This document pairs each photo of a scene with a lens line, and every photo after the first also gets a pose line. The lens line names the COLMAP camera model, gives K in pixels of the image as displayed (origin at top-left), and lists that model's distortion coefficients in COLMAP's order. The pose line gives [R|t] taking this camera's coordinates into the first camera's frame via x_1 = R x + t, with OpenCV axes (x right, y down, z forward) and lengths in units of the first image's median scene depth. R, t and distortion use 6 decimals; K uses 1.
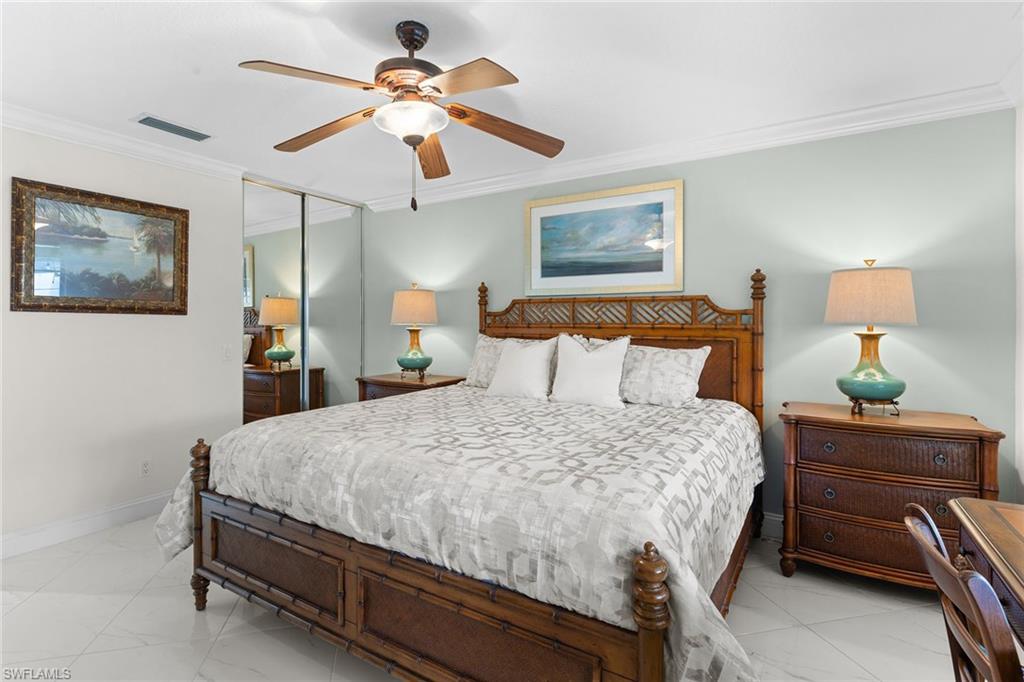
lens RADIAL K [[497.1, 0, 513.3], [0, 497.1, 329.3], [0, 0, 1]] dist [0.001295, -0.000095]
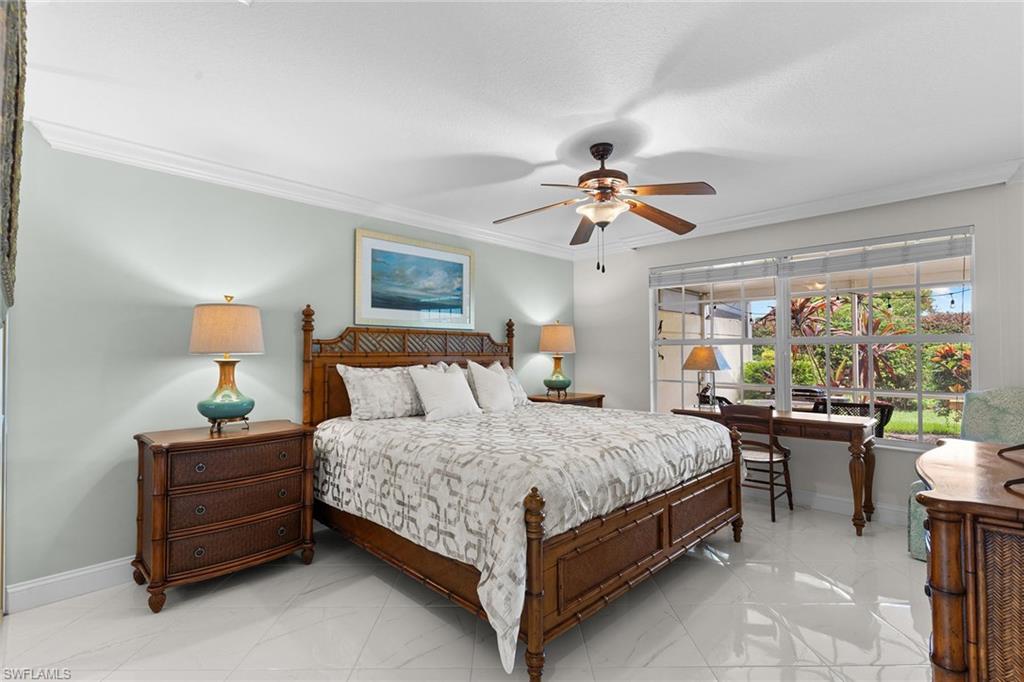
lens RADIAL K [[469.2, 0, 509.2], [0, 469.2, 348.6], [0, 0, 1]] dist [-0.001375, -0.000081]
pose [[0.232960, 0.004081, 0.972478, -0.807964], [0.013396, 0.999883, -0.007406, -0.008234], [-0.972394, 0.014753, 0.232878, 0.497094]]
